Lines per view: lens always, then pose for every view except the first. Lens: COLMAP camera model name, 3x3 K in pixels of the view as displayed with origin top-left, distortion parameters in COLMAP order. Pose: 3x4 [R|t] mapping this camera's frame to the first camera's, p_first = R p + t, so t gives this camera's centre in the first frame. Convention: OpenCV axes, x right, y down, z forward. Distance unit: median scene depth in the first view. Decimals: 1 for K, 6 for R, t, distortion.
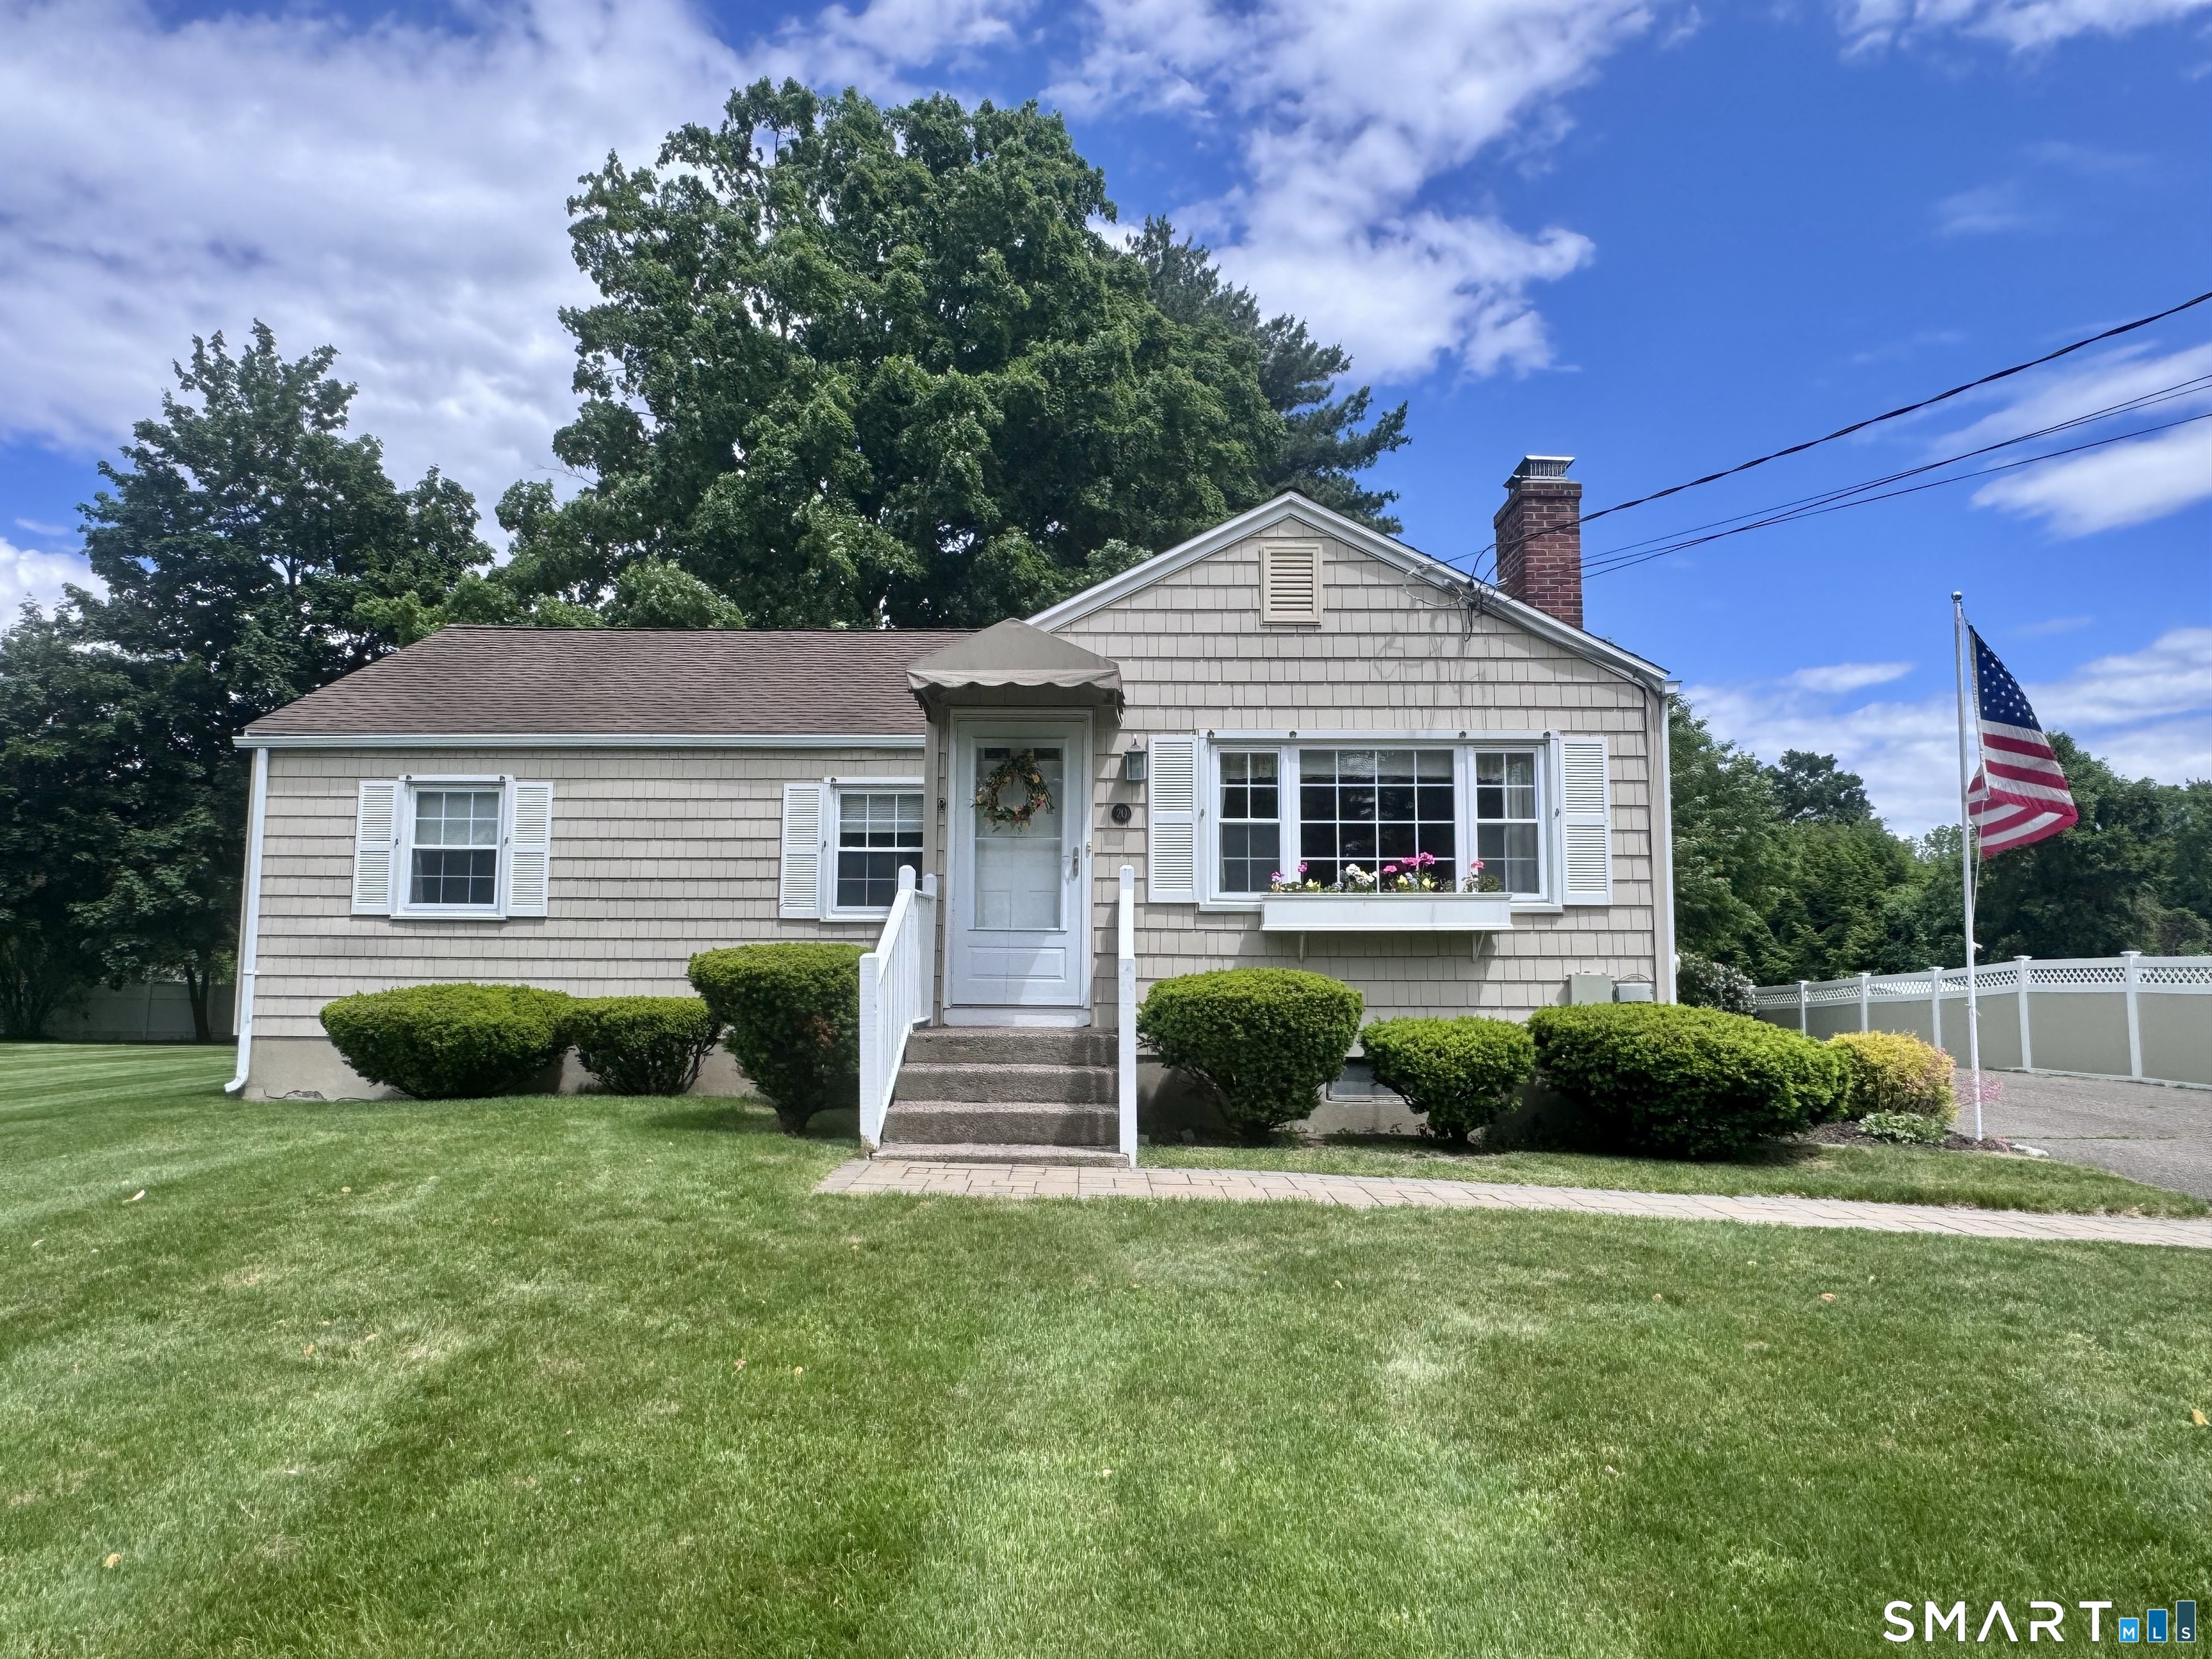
lens RADIAL K [[1425.3, 0, 1106.0], [0, 1425.3, 829.5], [0, 0, 1]] dist [0.000407, -0.000882]
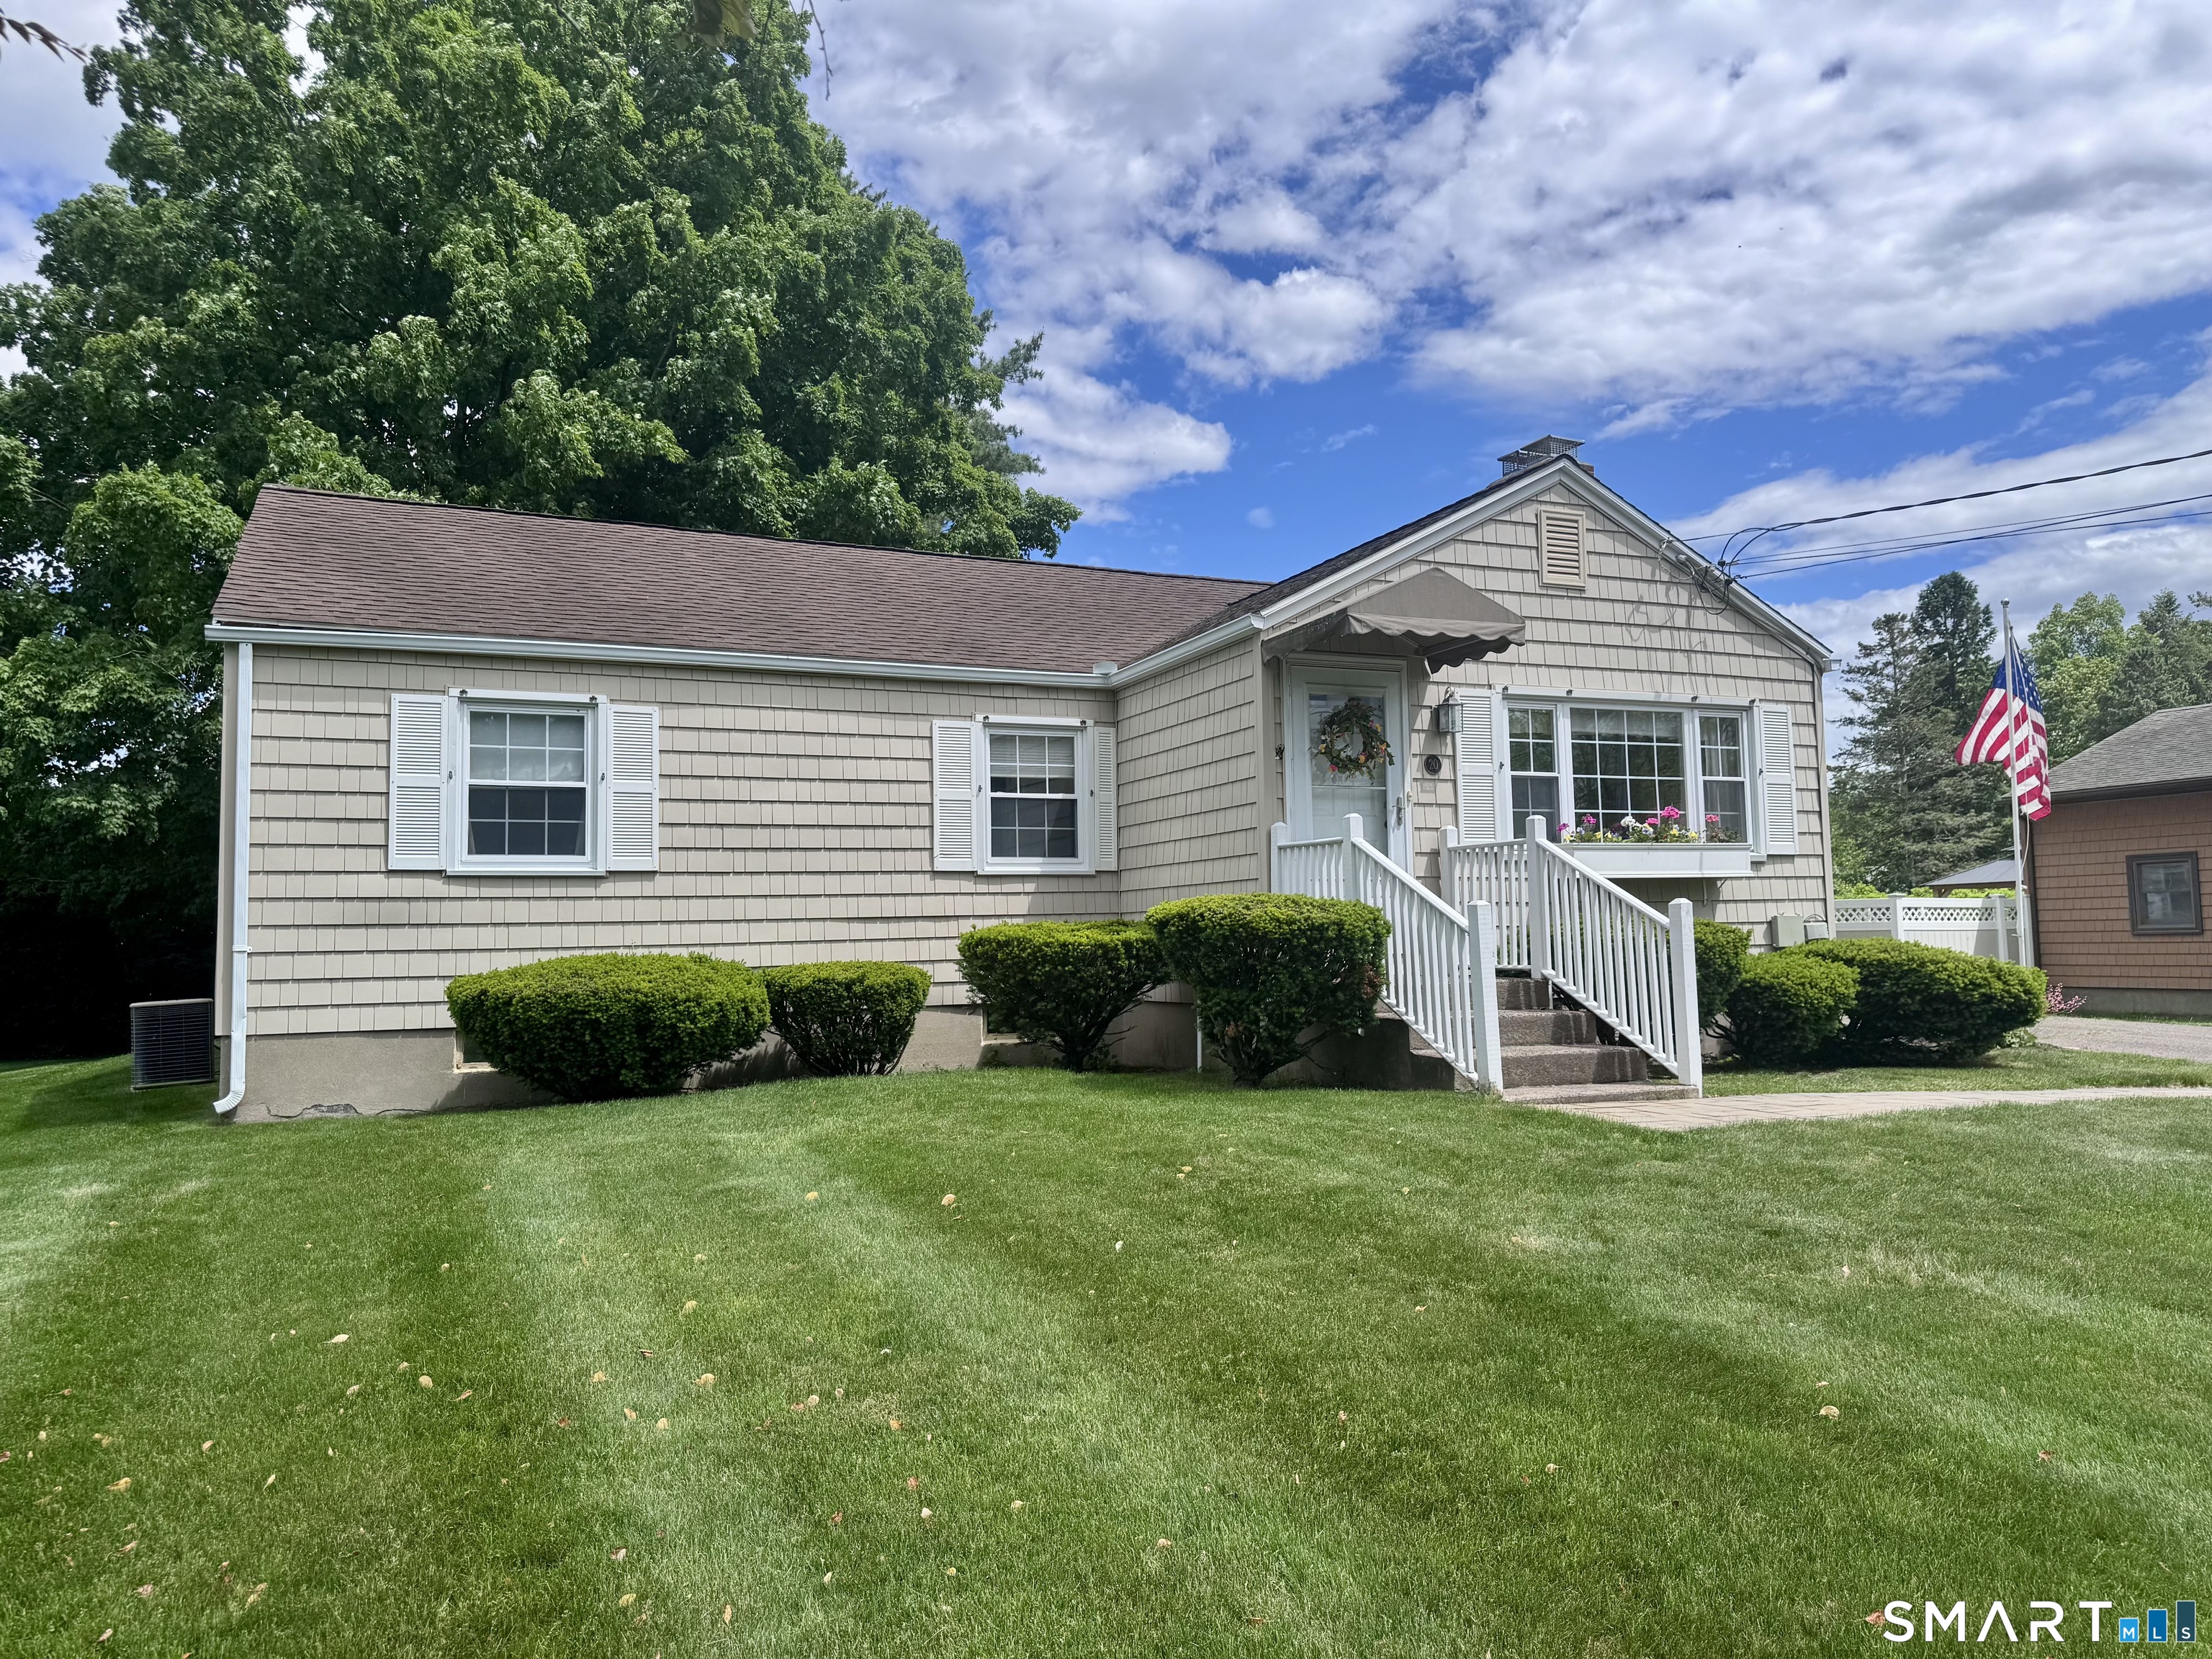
lens RADIAL K [[1535.9, 0, 1106.0], [0, 1535.9, 829.5], [0, 0, 1]] dist [0.173027, -0.299704]
pose [[0.904498, 0.006379, 0.426431, -0.548211], [-0.019745, 0.999442, 0.026930, 0.008342], [-0.426021, -0.032778, 0.904119, 0.082184]]
